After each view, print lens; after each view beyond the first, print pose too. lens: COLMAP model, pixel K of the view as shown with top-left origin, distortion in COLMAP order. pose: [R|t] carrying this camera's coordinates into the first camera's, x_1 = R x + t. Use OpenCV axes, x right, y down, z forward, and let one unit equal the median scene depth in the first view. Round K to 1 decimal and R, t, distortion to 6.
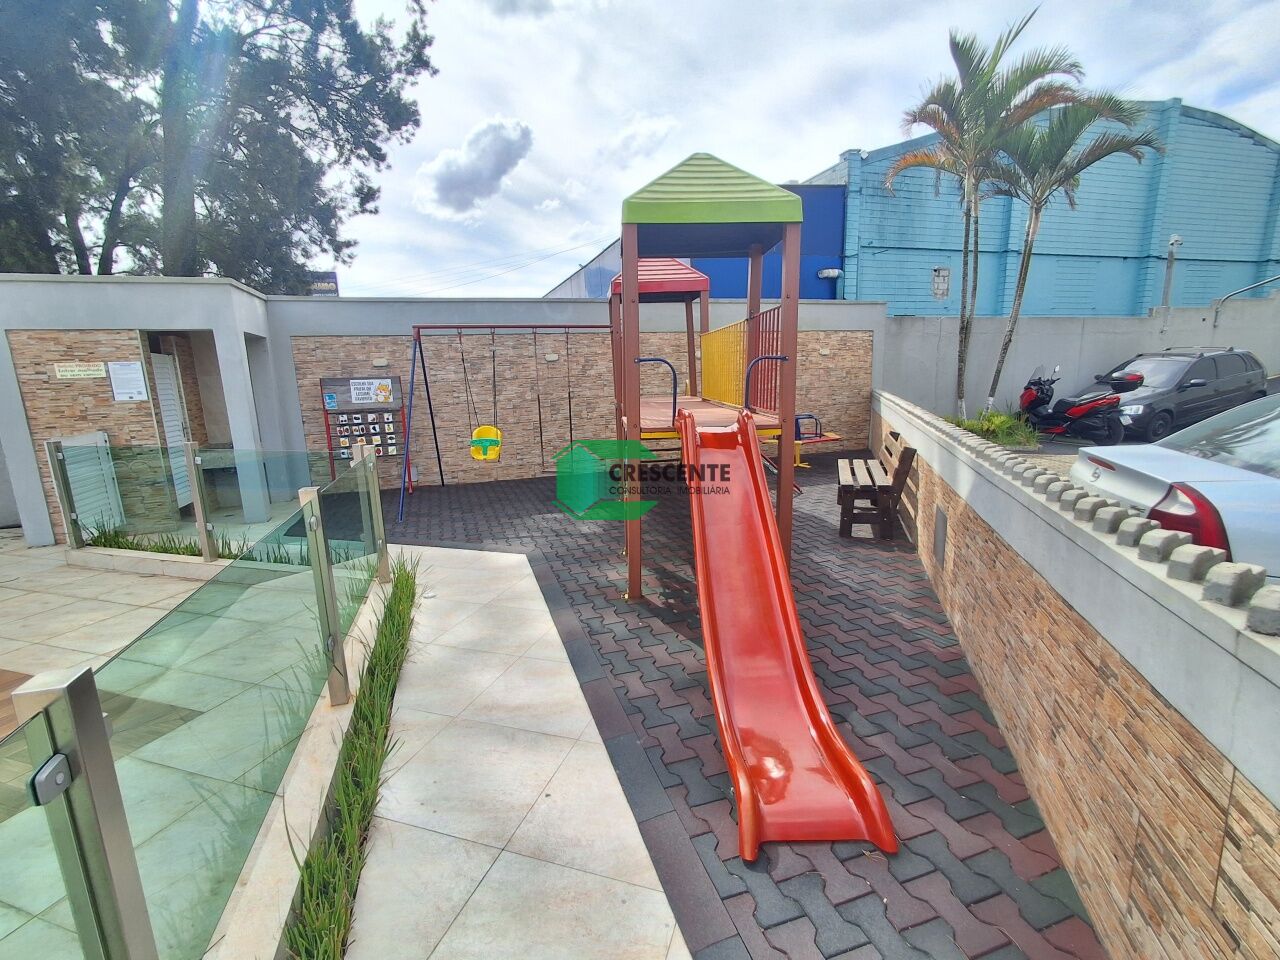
lens RADIAL K [[580.9, 0, 640.0], [0, 580.9, 480.0], [0, 0, 1]] dist [-0.002243, -0.000331]
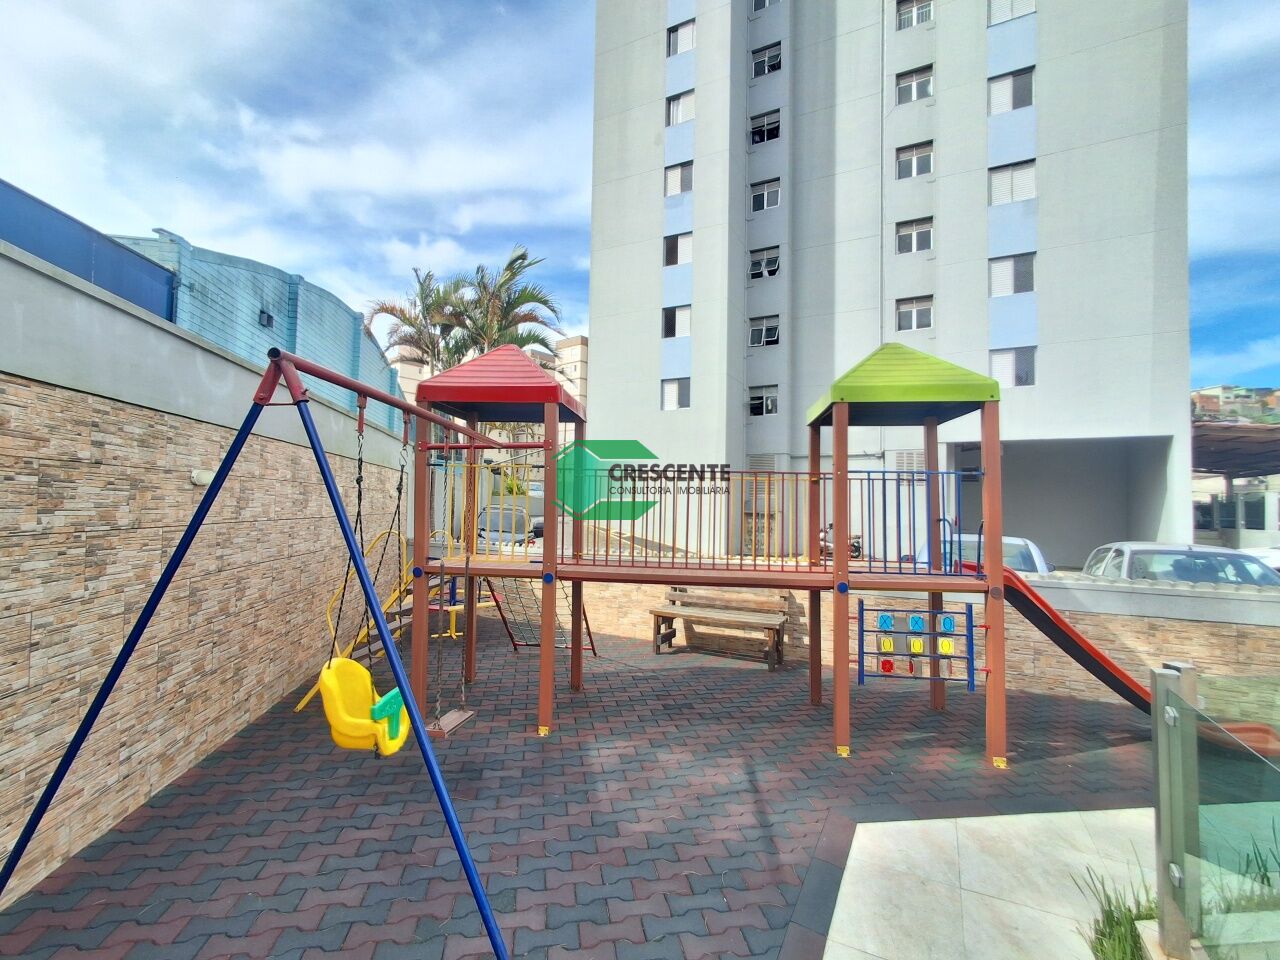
lens RADIAL K [[580.9, 0, 640.0], [0, 580.9, 480.0], [0, 0, 1]] dist [-0.002243, -0.000331]
pose [[0.171607, 0.081118, 0.981820, -0.517542], [0.158680, 0.981316, -0.108811, -0.115565], [-0.972302, 0.174468, 0.155528, 0.640999]]
